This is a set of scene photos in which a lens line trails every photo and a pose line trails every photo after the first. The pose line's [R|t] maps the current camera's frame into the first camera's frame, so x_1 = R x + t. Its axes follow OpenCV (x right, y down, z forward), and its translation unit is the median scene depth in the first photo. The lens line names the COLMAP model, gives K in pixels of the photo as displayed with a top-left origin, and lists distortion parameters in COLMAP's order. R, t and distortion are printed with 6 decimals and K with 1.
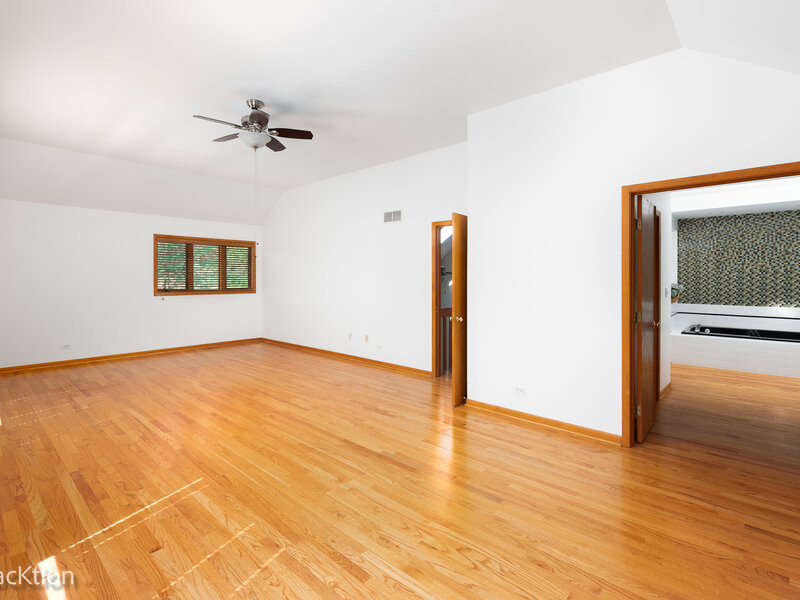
lens RADIAL K [[399.3, 0, 403.5], [0, 399.3, 294.7], [0, 0, 1]] dist [-0.003121, -0.001238]
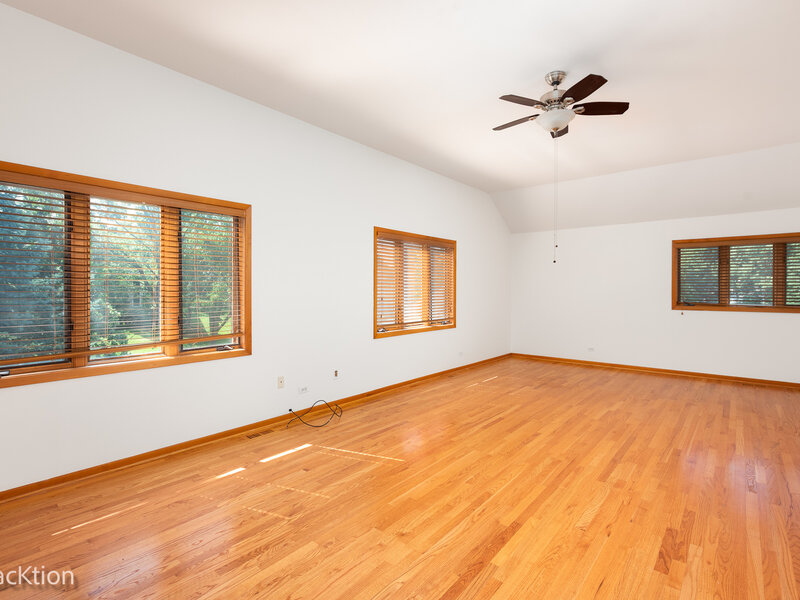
lens RADIAL K [[399.3, 0, 403.5], [0, 399.3, 294.7], [0, 0, 1]] dist [-0.003121, -0.001238]
pose [[0.032759, 0.007188, -0.999437, 0.516812], [-0.044406, 0.998997, 0.005729, -0.018252], [0.998476, 0.044193, 0.033045, 0.768170]]
